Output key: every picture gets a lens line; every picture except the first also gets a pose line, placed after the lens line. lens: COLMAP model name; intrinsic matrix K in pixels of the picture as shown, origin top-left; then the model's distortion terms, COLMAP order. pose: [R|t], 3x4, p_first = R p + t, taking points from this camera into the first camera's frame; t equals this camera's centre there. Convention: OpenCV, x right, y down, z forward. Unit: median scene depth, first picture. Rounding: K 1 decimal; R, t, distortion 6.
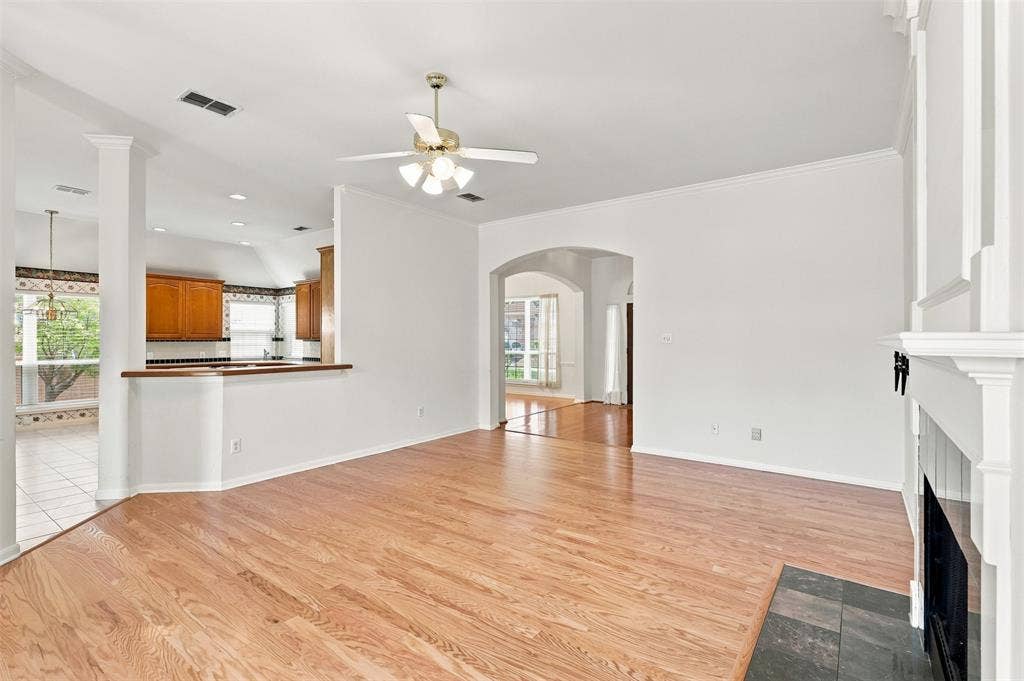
lens RADIAL K [[475.6, 0, 505.3], [0, 475.6, 338.0], [0, 0, 1]] dist [0.001339, 0.000063]
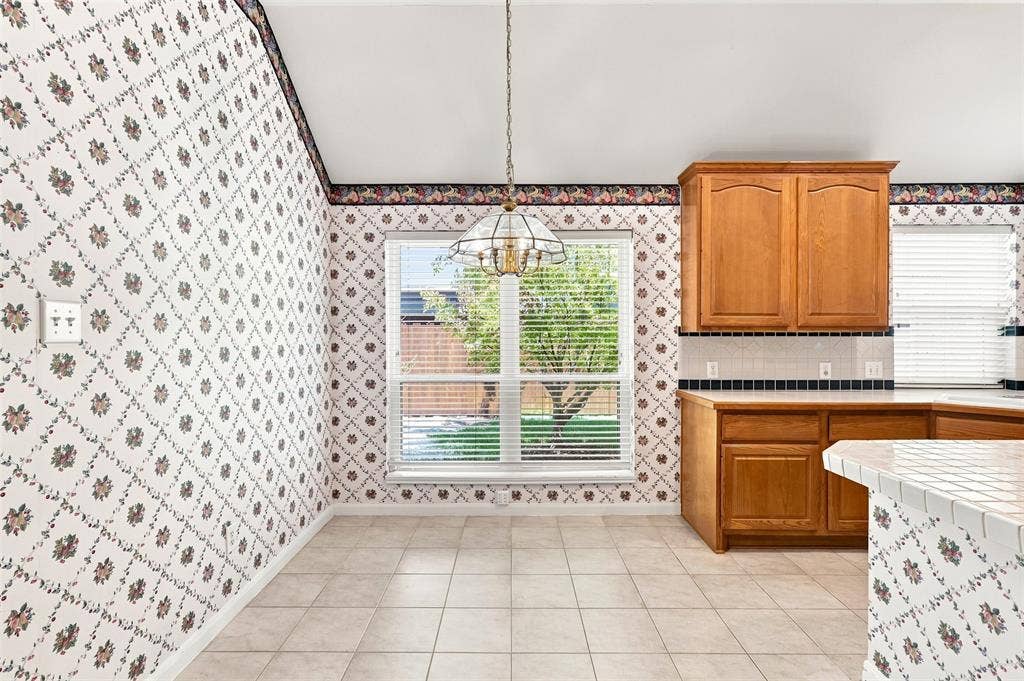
lens RADIAL K [[481.7, 0, 509.0], [0, 481.7, 337.9], [0, 0, 1]] dist [-0.001773, 0.001221]
pose [[0.596823, 0.005935, -0.802351, -0.447576], [0.003065, 0.999948, 0.009677, 0.003890], [0.802367, -0.008234, 0.596774, 0.527200]]
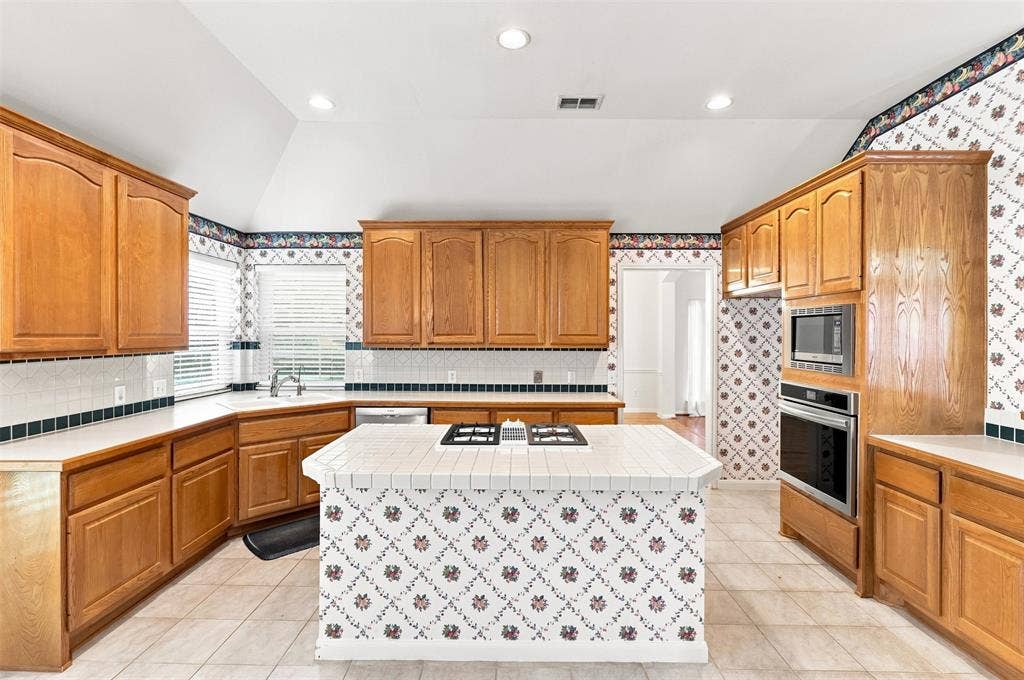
lens RADIAL K [[479.8, 0, 507.7], [0, 479.8, 334.4], [0, 0, 1]] dist [-0.002187, -0.000271]
pose [[0.808864, 0.001117, 0.587994, -0.576386], [-0.005670, 0.999967, 0.005900, -0.011903], [-0.587968, -0.008107, 0.808844, 0.519015]]
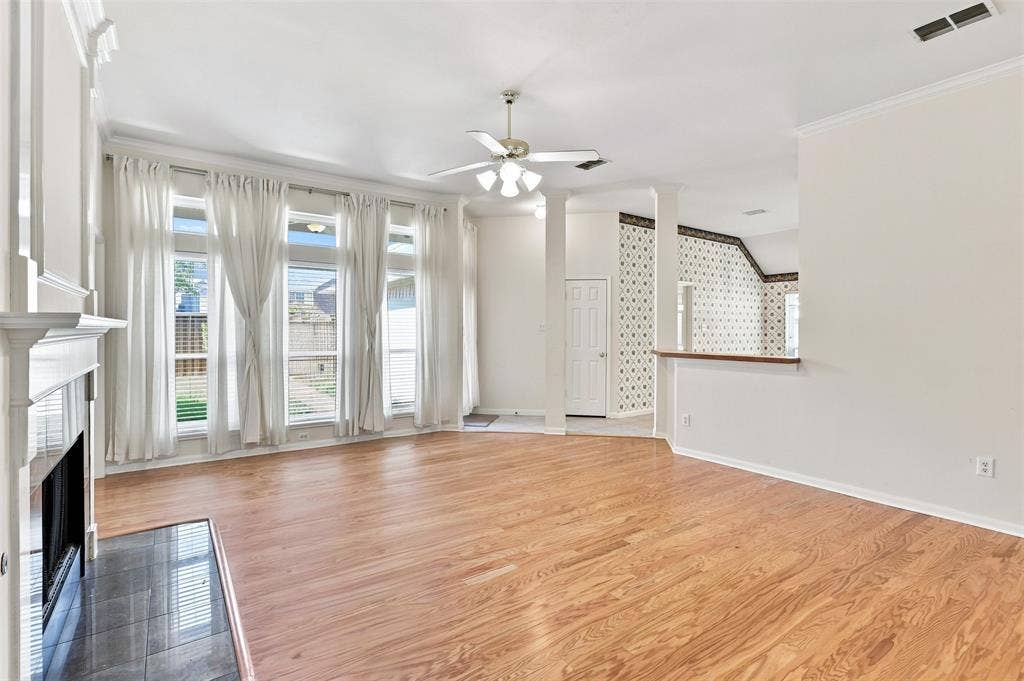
lens RADIAL K [[476.0, 0, 506.3], [0, 476.0, 335.3], [0, 0, 1]] dist [-0.001787, -0.000314]
pose [[-0.305820, 0.008006, -0.952056, 0.297945], [0.003460, 0.999967, 0.007298, 0.006331], [0.952083, -0.001062, -0.305838, 0.426607]]
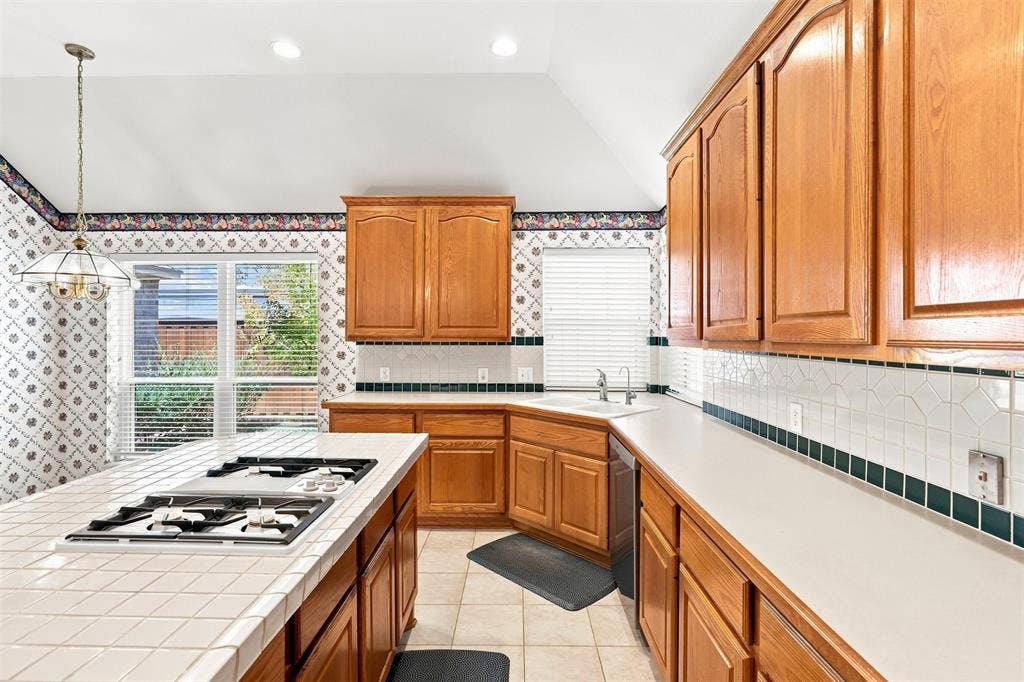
lens RADIAL K [[479.8, 0, 507.7], [0, 479.8, 335.4], [0, 0, 1]] dist [-0.002187, -0.000271]
pose [[0.584078, 0.004020, -0.811688, -0.245446], [0.000454, 0.999986, 0.005278, -0.003856], [0.811698, -0.003451, 0.584068, 0.712569]]
